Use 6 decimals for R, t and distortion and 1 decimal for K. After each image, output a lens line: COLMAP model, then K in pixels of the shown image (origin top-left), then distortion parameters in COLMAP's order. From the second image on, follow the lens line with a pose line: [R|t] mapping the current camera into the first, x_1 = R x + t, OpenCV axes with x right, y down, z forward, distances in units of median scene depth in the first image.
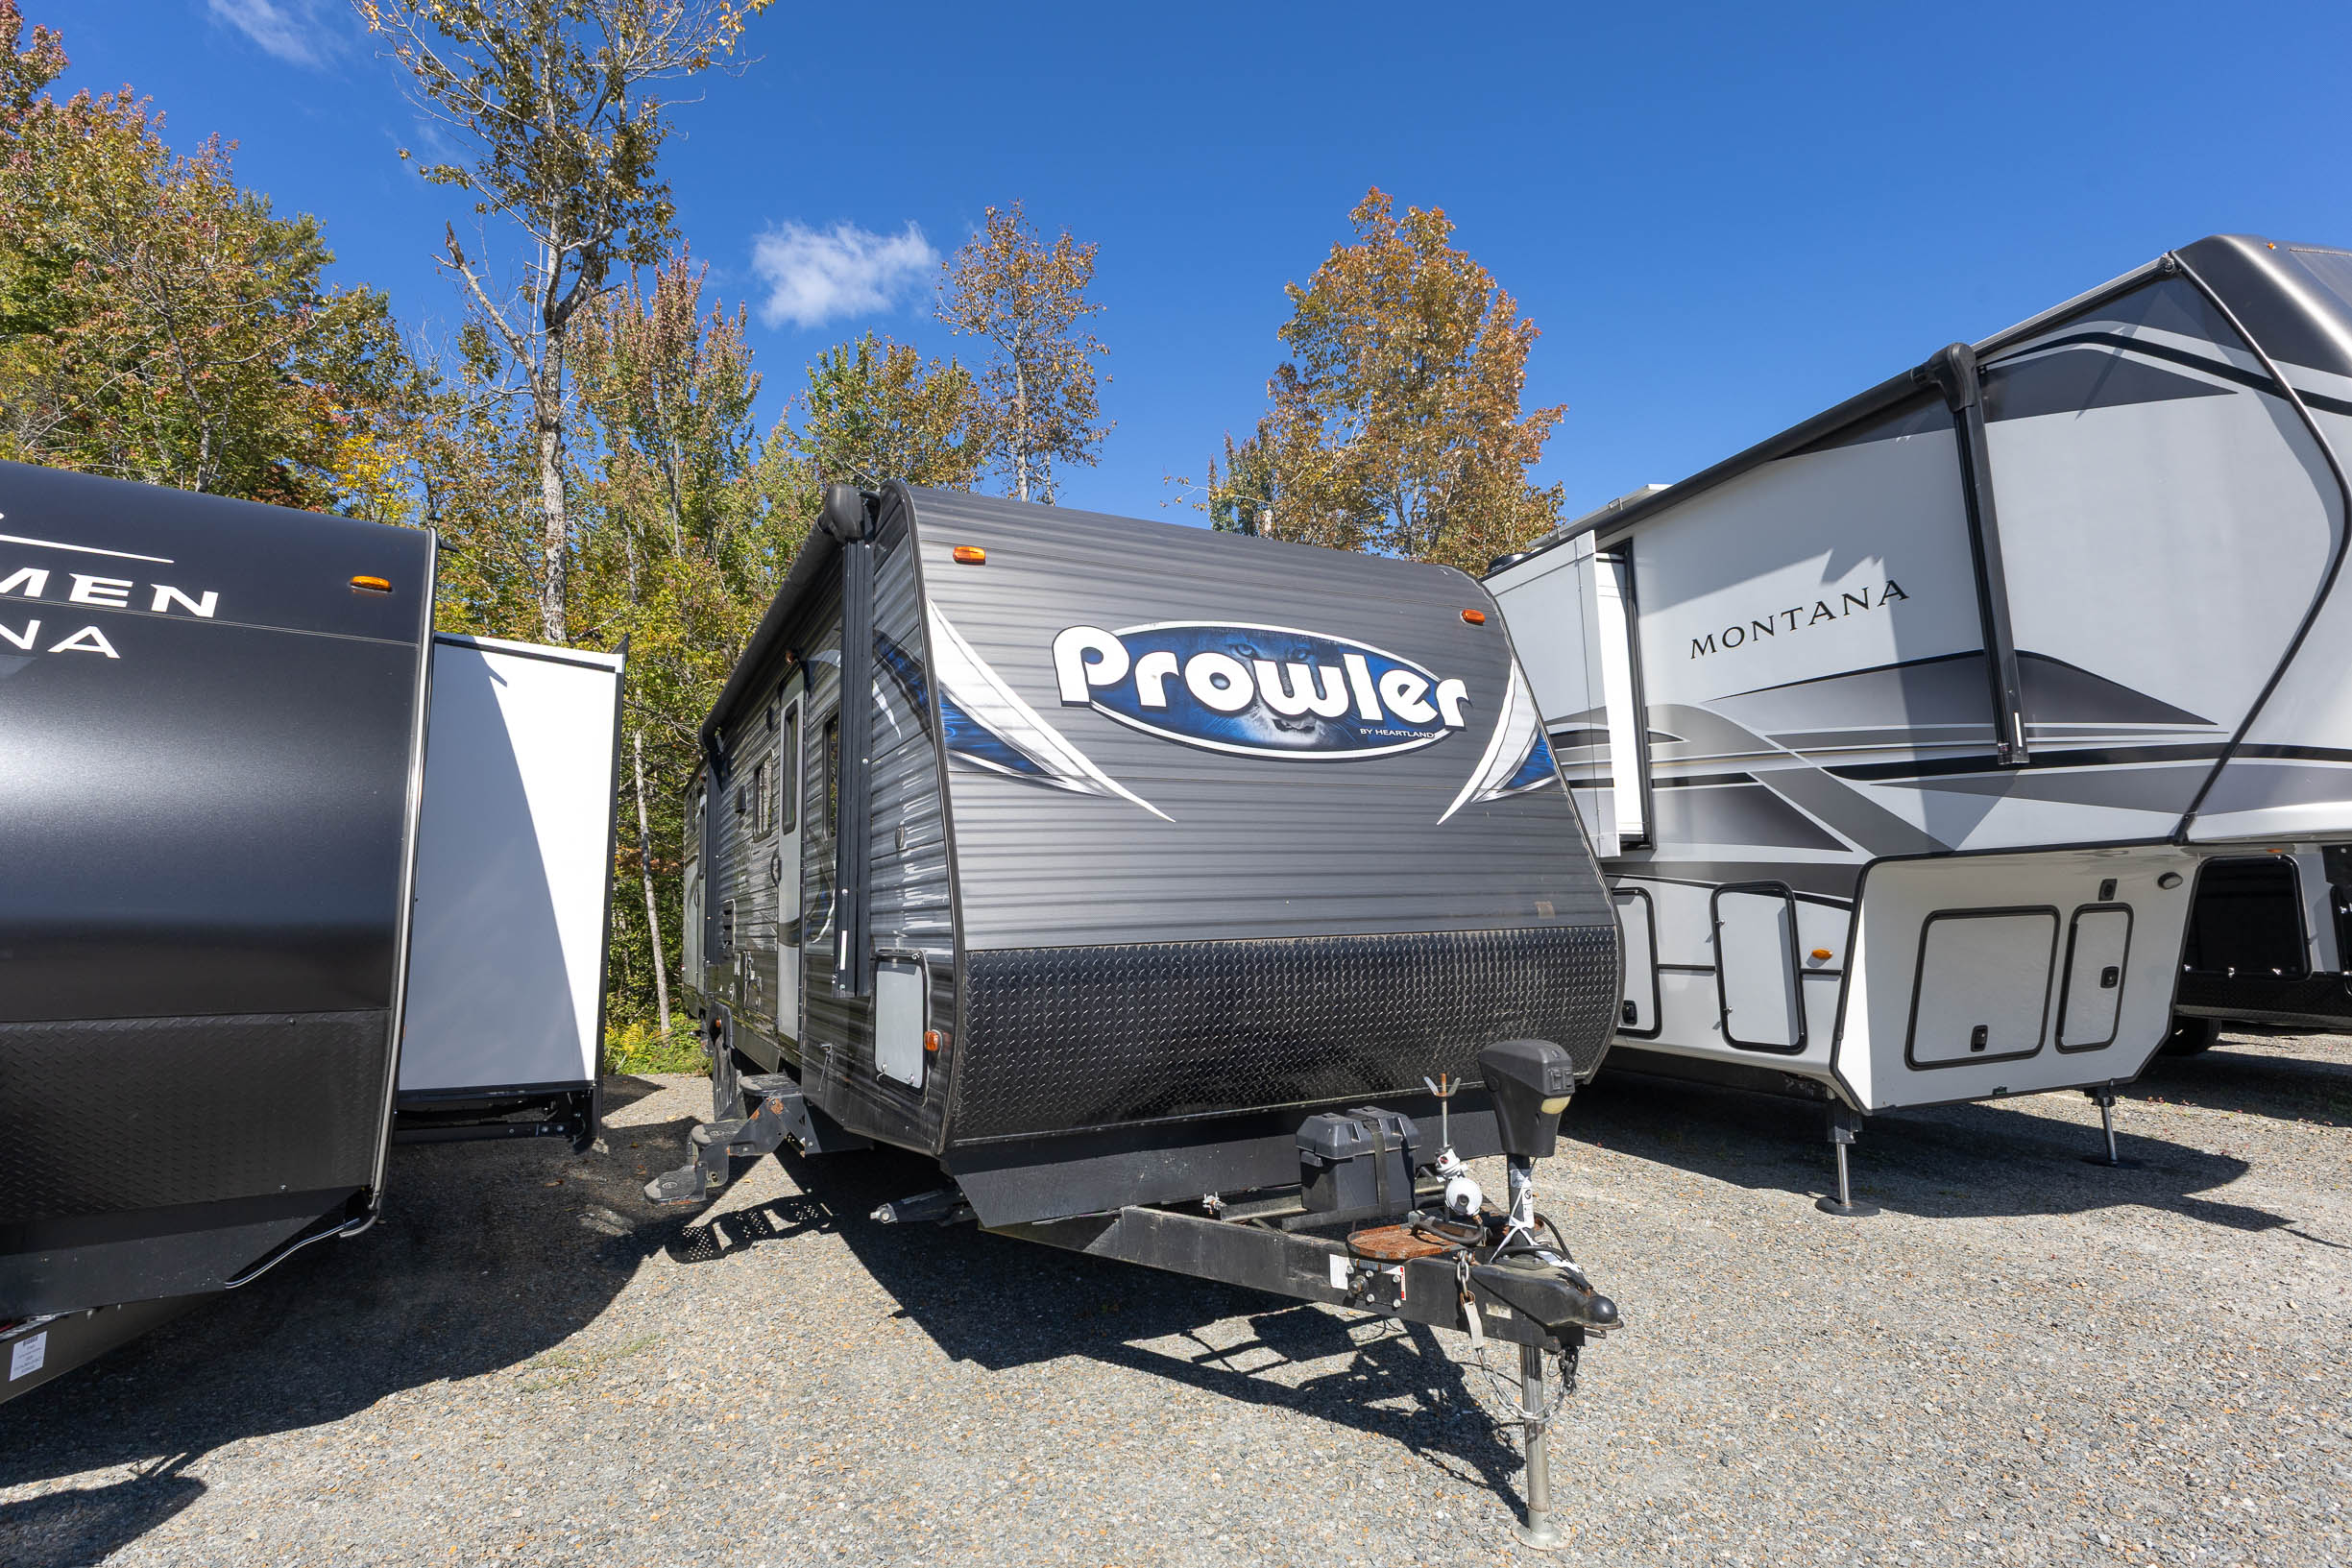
lens RADIAL K [[1125.1, 0, 1176.0], [0, 1125.1, 784.0], [0, 0, 1]] dist [-0.003557, -0.001387]
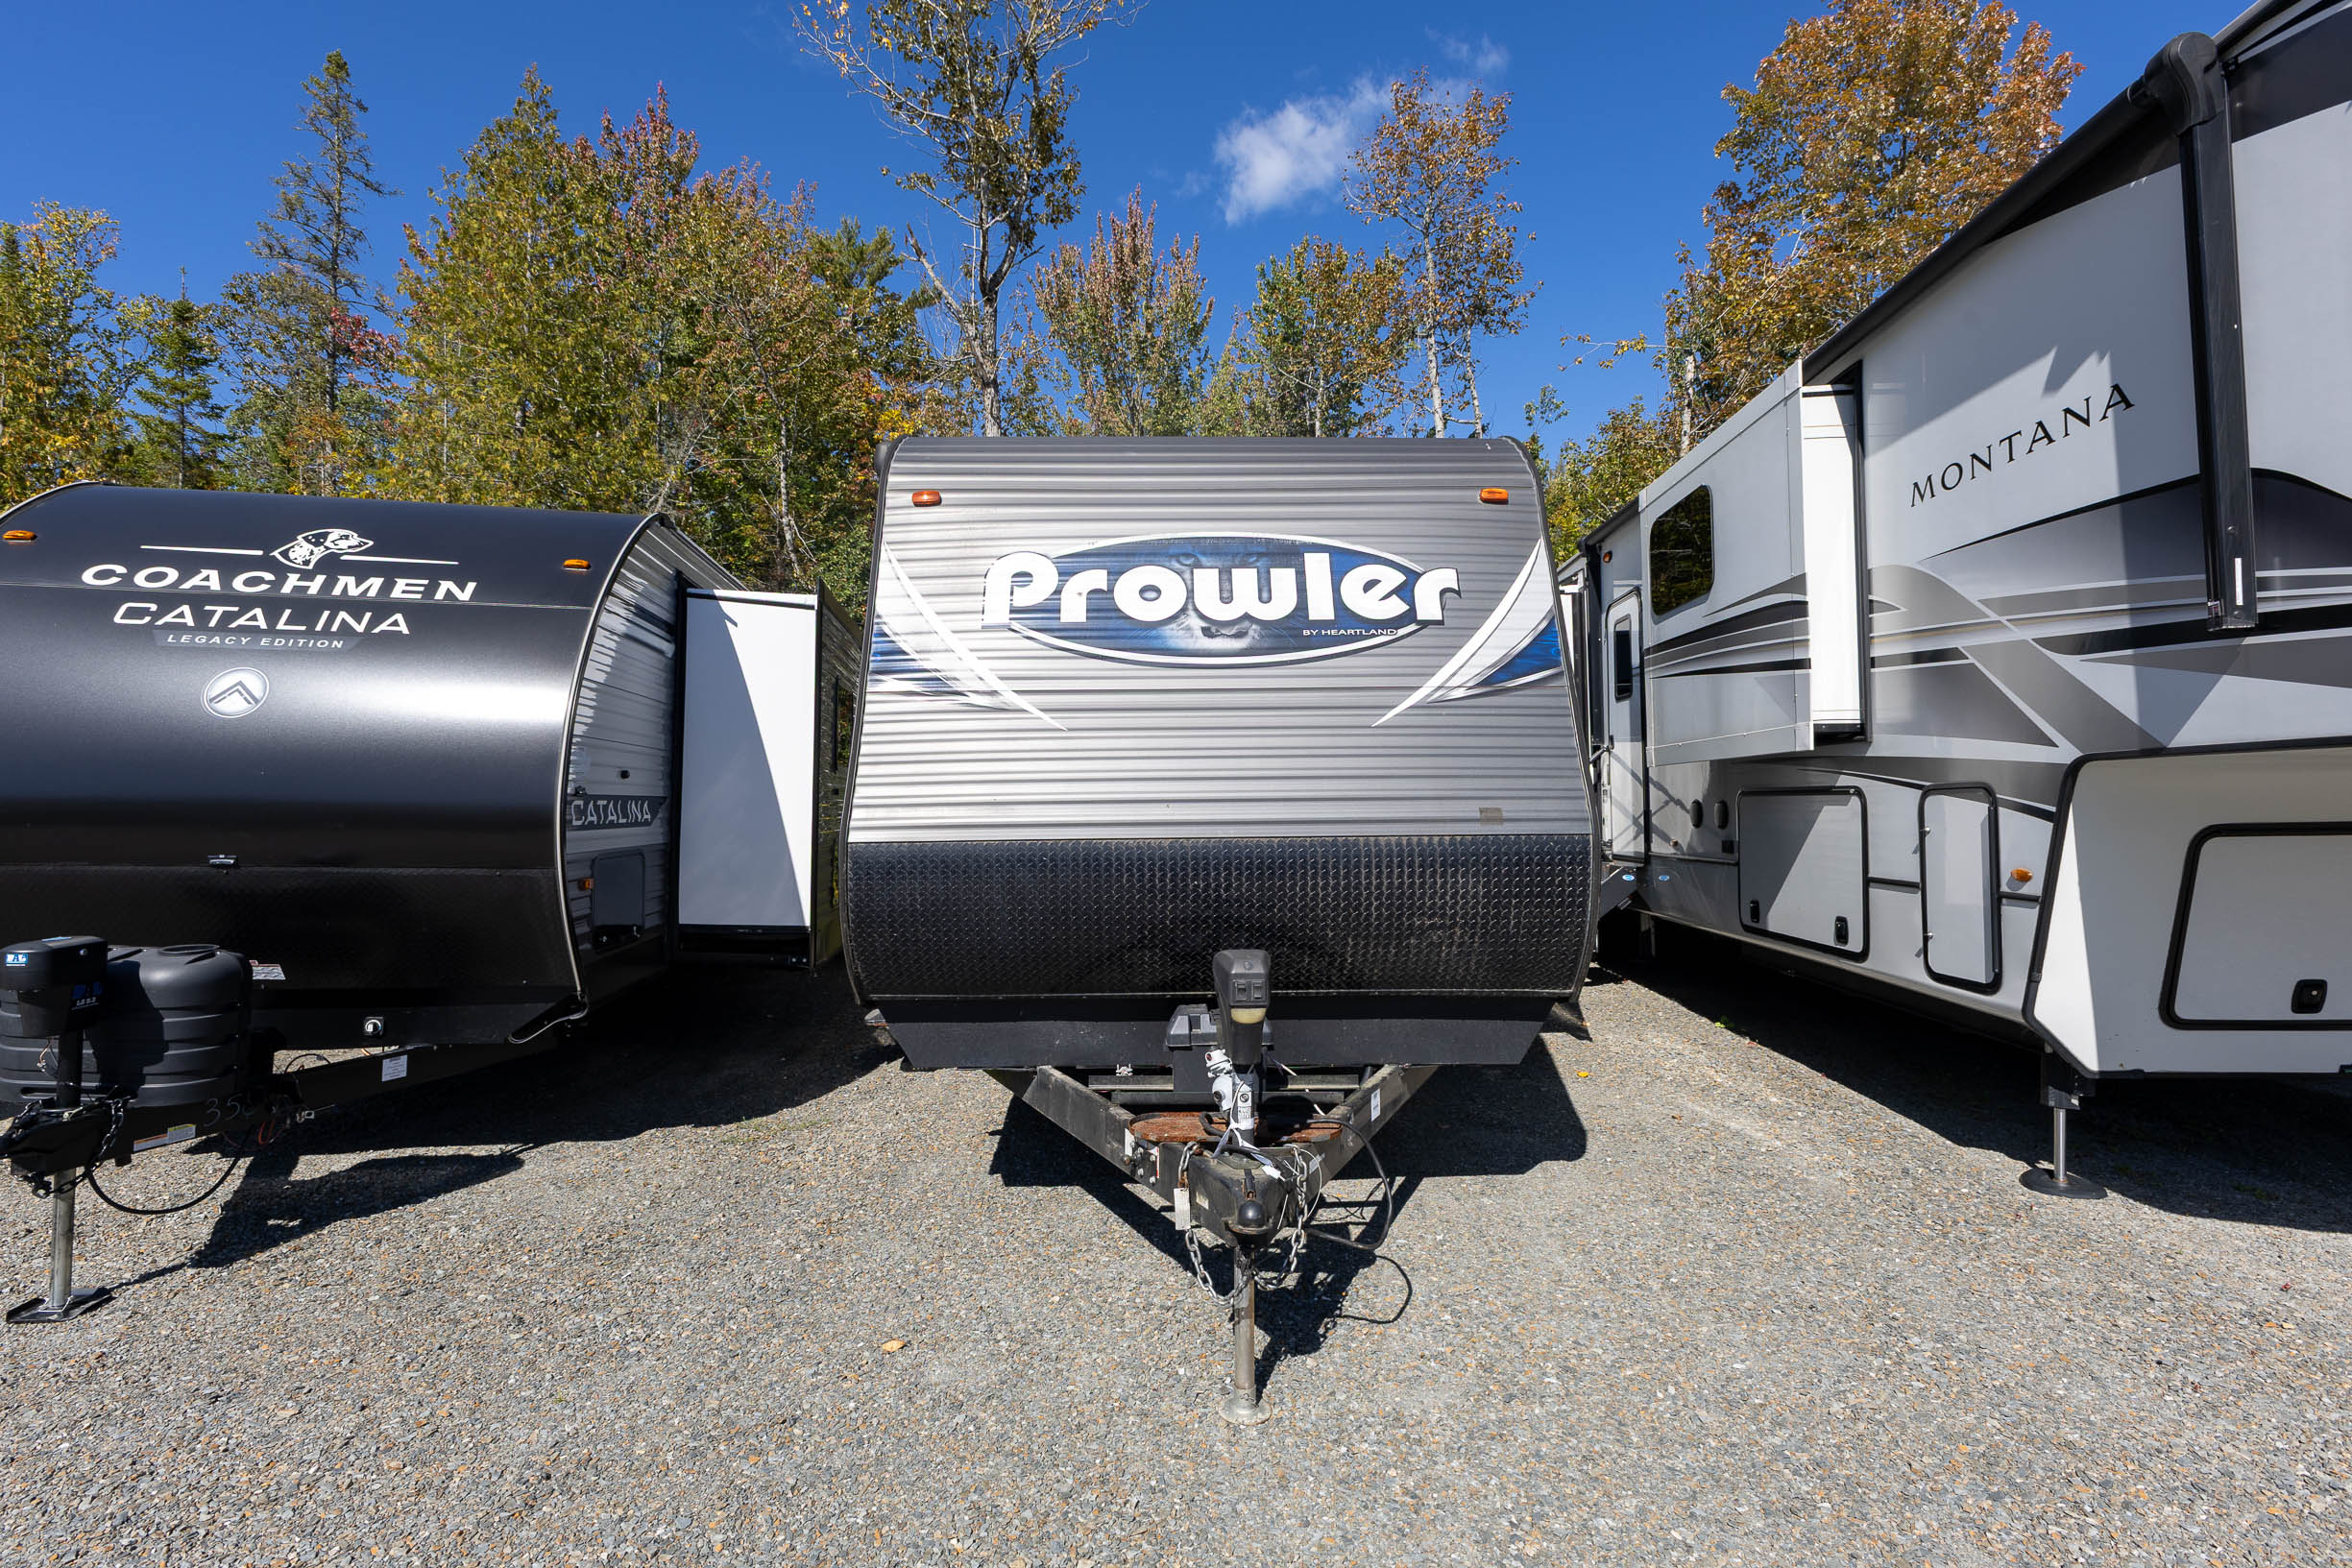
lens RADIAL K [[1078.4, 0, 1176.0], [0, 1078.4, 784.0], [0, 0, 1]] dist [-0.009548, -0.001438]
pose [[0.902631, 0.010542, -0.430287, 0.421662], [0.035404, 0.994494, 0.098632, -0.010682], [0.428957, -0.104262, 0.897288, 0.077558]]
